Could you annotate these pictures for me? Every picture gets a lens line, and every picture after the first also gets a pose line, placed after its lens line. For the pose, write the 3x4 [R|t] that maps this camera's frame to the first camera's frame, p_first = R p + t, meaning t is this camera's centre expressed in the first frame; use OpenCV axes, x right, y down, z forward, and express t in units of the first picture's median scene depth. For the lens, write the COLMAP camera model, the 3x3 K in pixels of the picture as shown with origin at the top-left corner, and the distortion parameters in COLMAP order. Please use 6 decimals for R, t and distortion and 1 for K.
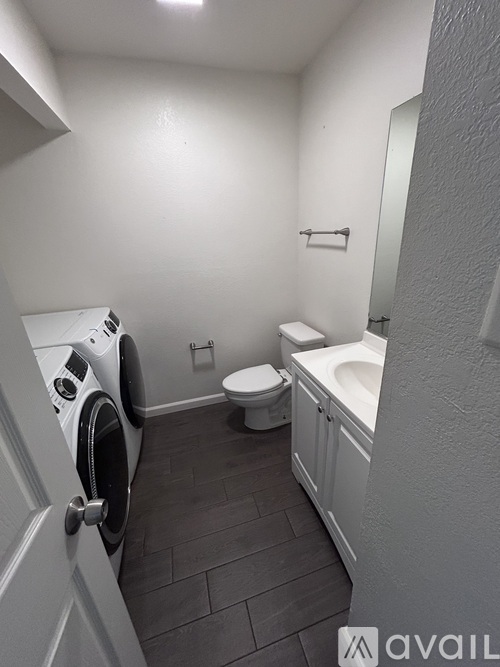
lens RADIAL K [[268.9, 0, 250.0], [0, 268.9, 333.5], [0, 0, 1]] dist [0.000266, 0.000521]
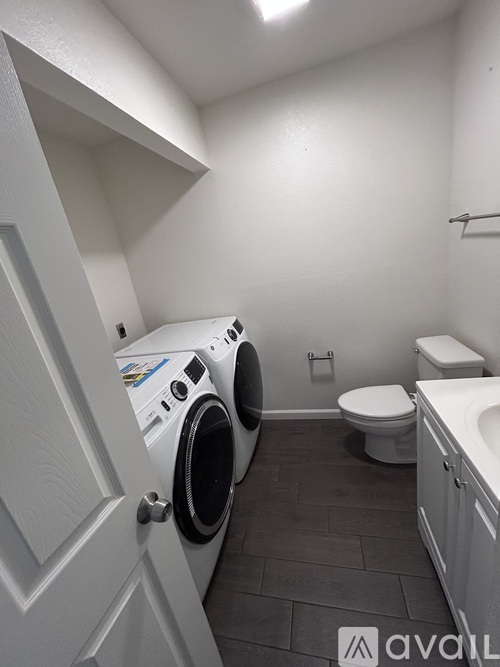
lens RADIAL K [[268.9, 0, 250.0], [0, 268.9, 333.5], [0, 0, 1]] dist [0.000266, 0.000521]
pose [[0.865238, 0.040111, -0.499754, 0.100814], [-0.042660, 0.999070, 0.006329, -0.038994], [0.499543, 0.015844, 0.866144, 0.065174]]
